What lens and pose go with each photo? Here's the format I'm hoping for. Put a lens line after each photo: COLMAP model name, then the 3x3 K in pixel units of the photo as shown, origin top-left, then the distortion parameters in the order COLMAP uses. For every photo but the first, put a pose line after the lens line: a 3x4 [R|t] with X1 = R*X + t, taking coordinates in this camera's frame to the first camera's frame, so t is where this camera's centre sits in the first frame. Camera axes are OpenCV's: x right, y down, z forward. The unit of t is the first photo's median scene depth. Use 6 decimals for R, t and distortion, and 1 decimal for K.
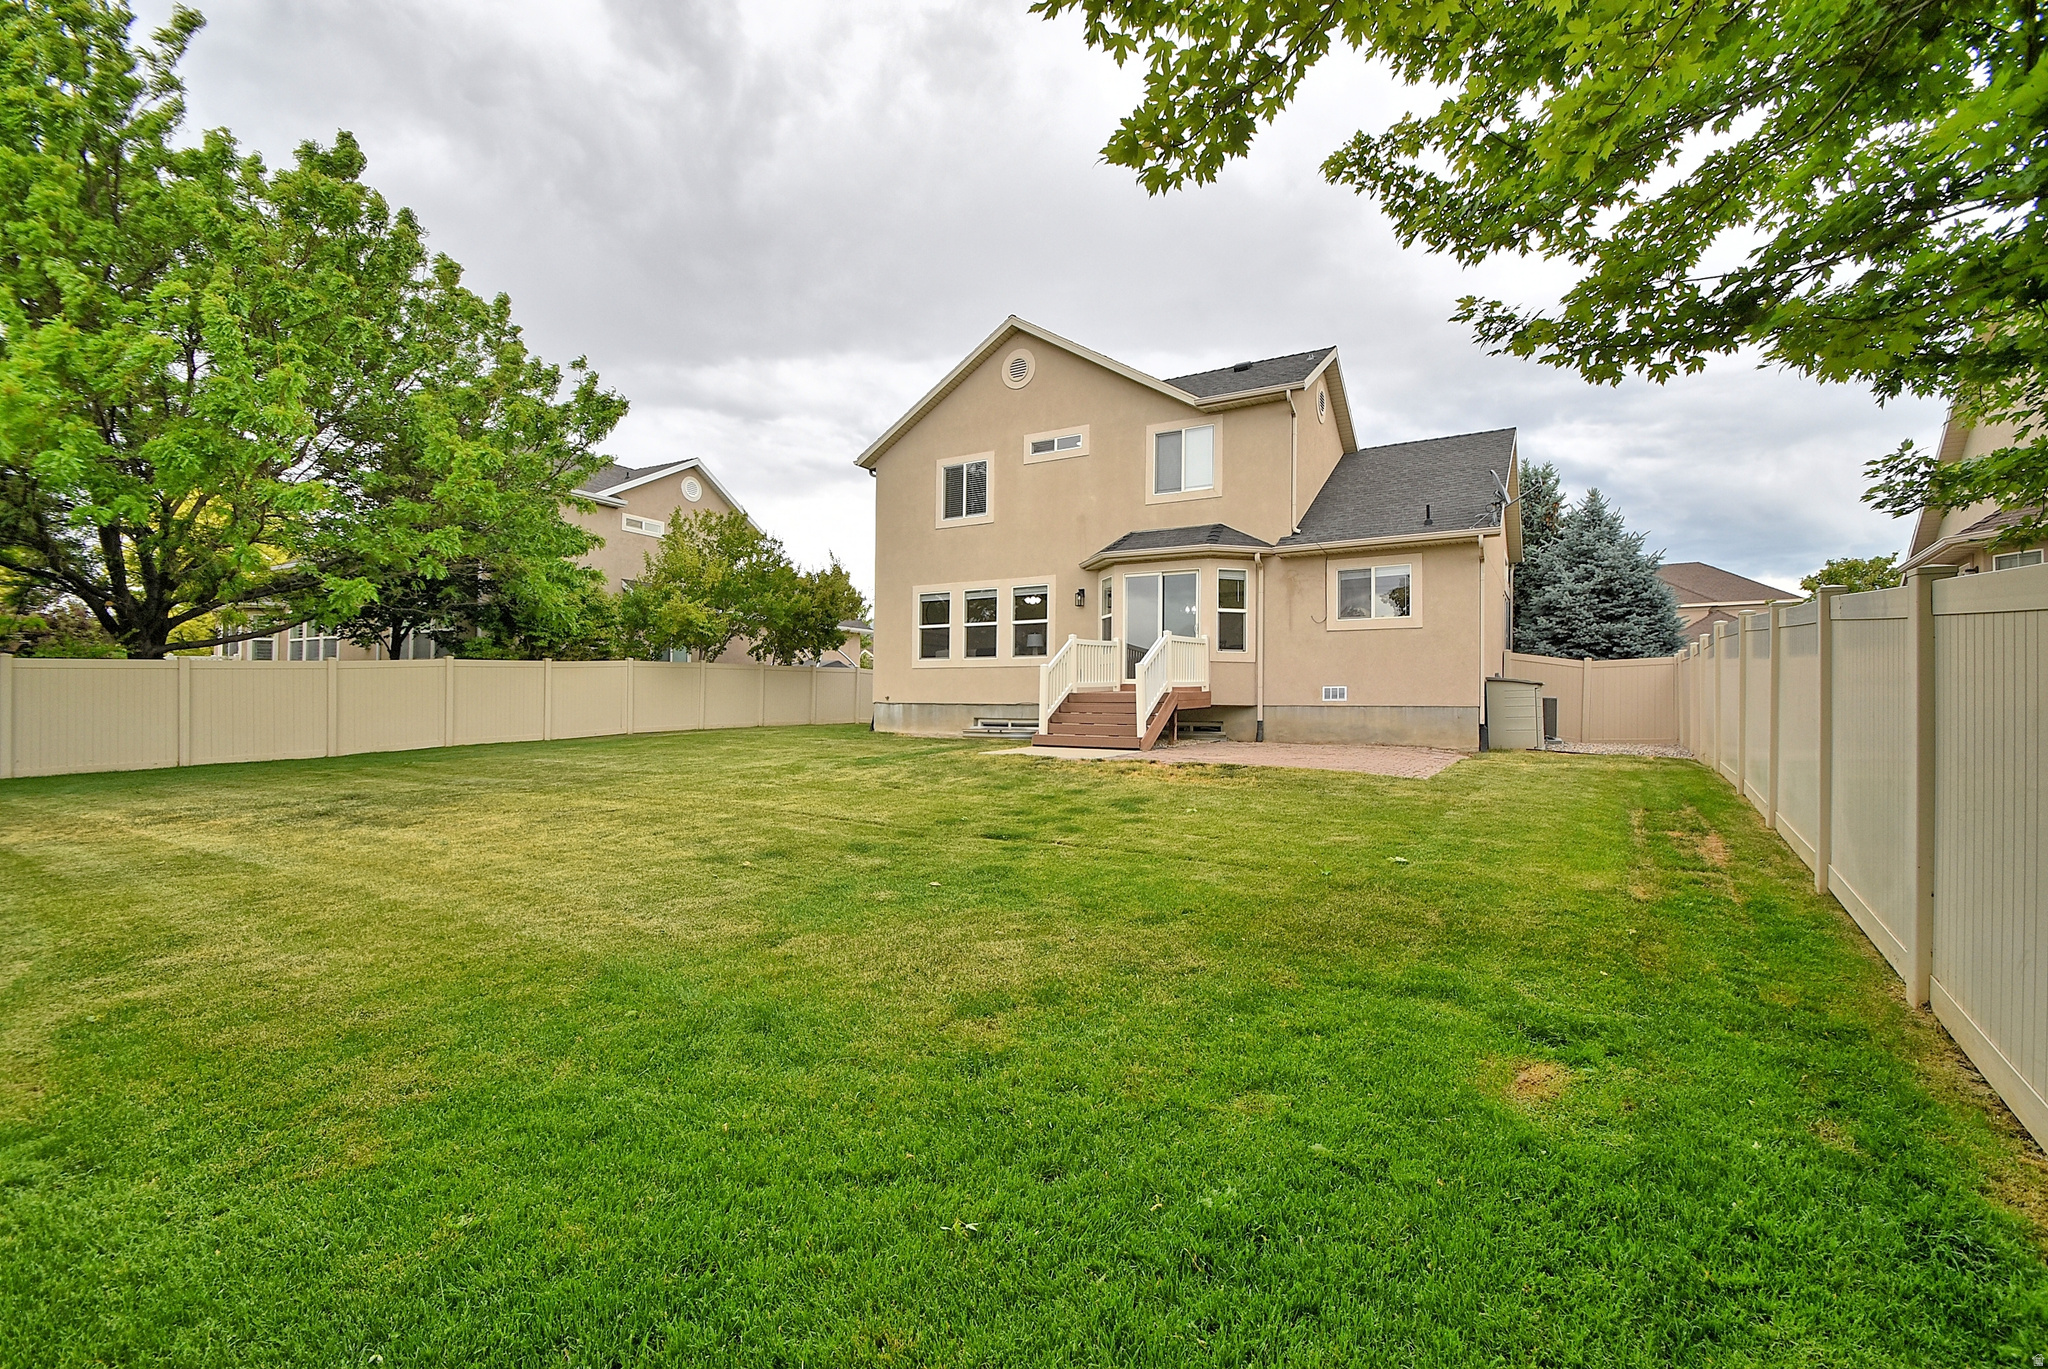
lens RADIAL K [[918.8, 0, 1023.6], [0, 918.8, 697.6], [0, 0, 1]] dist [-0.004338, -0.004606]
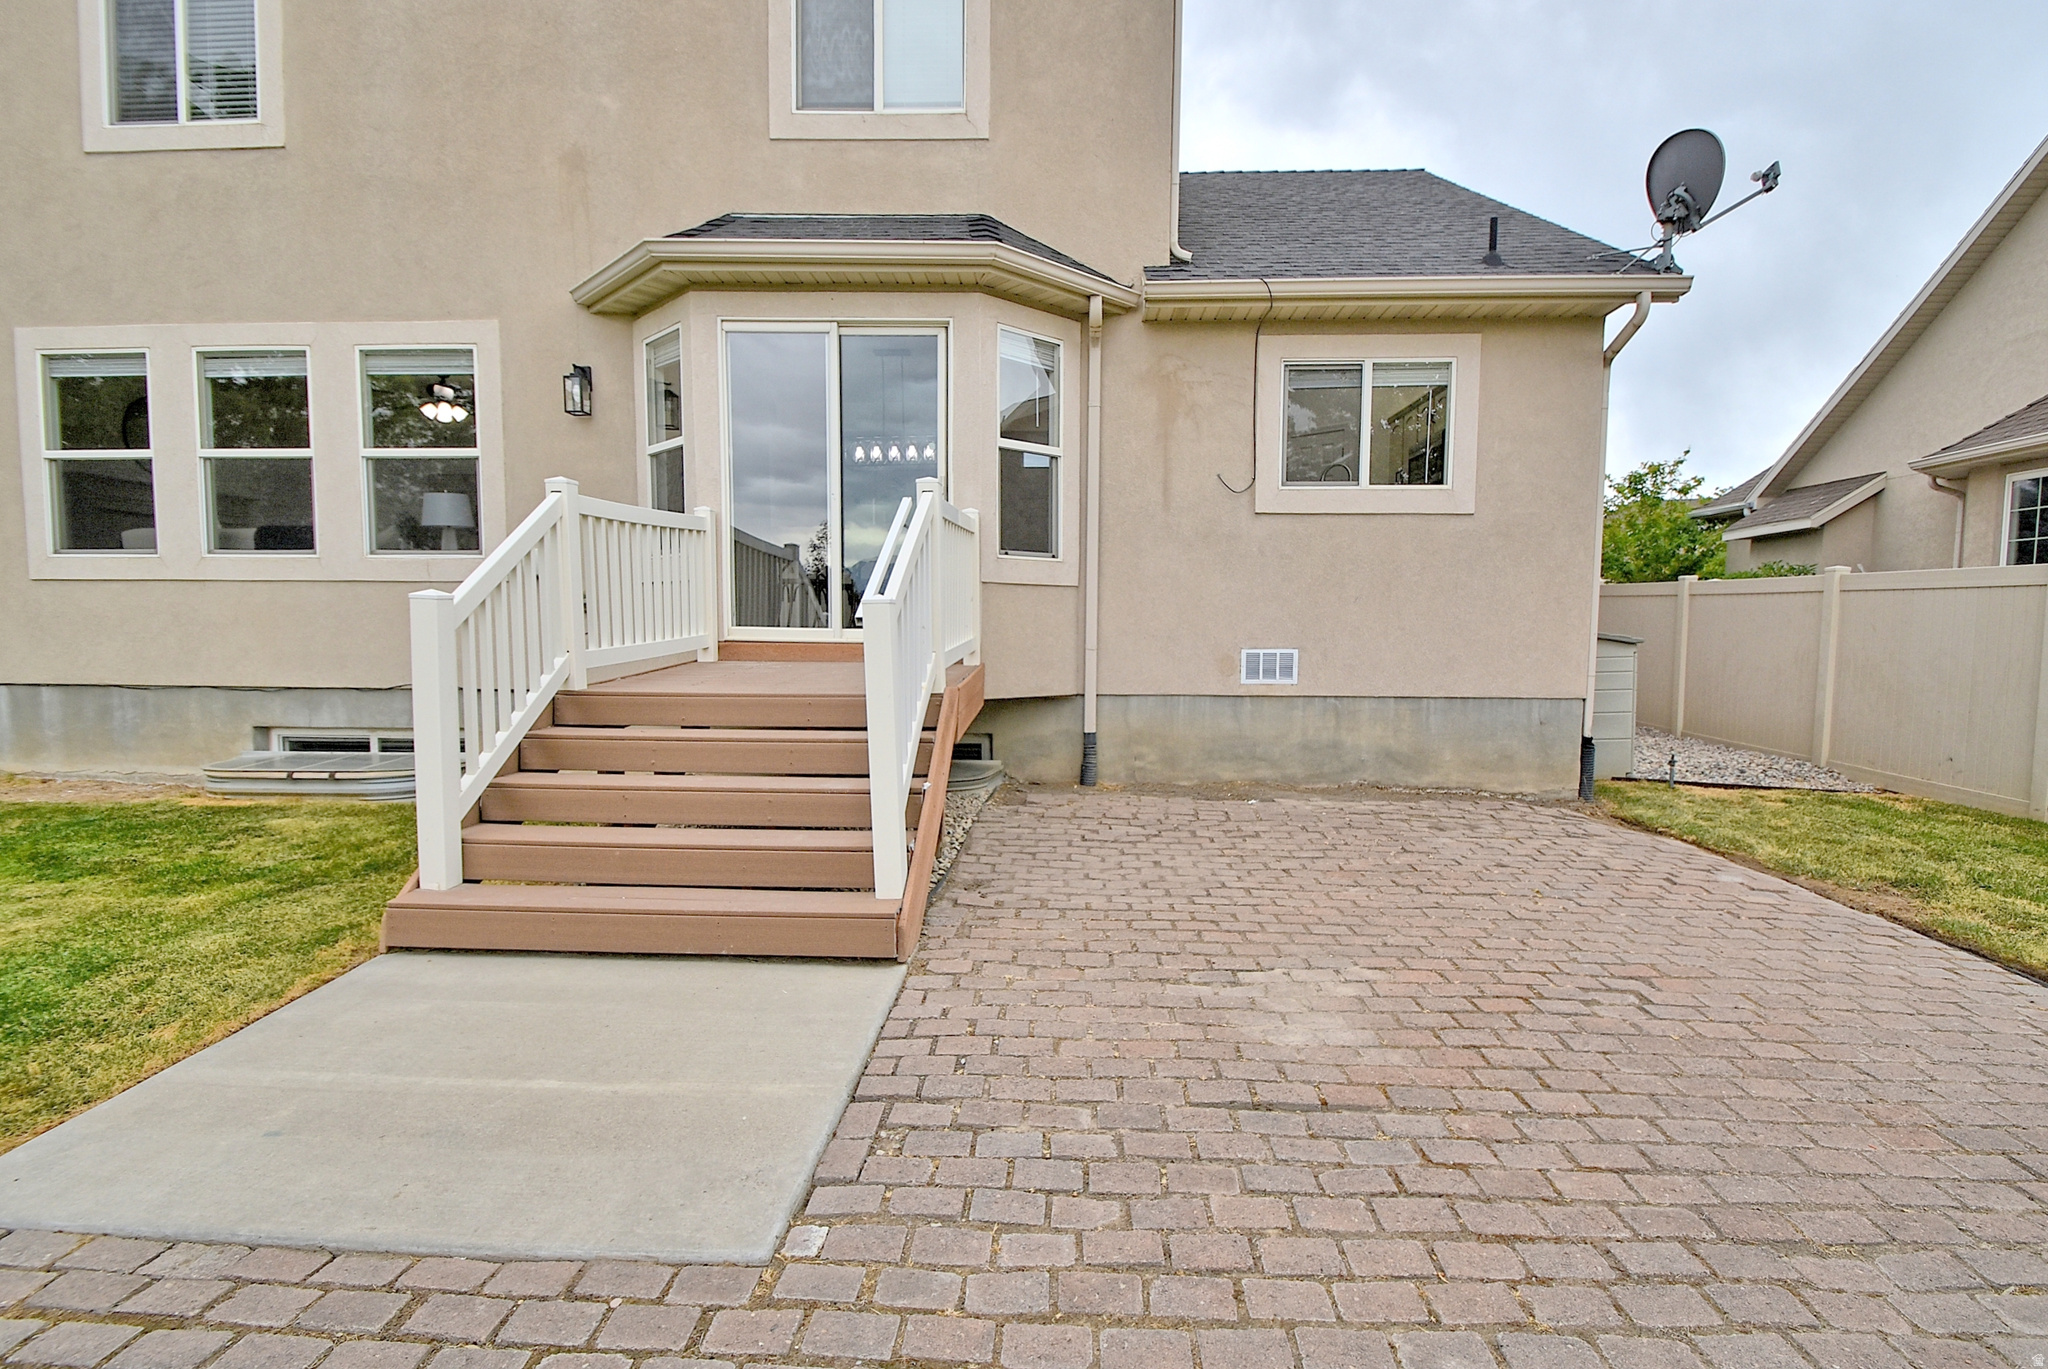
lens RADIAL K [[918.8, 0, 1023.0], [0, 918.8, 691.5], [0, 0, 1]] dist [-0.004338, -0.004606]
pose [[0.867118, -0.042291, 0.496305, 0.030732], [-0.005087, 0.995585, 0.093724, -0.028251], [-0.498077, -0.083794, 0.863074, 0.622480]]
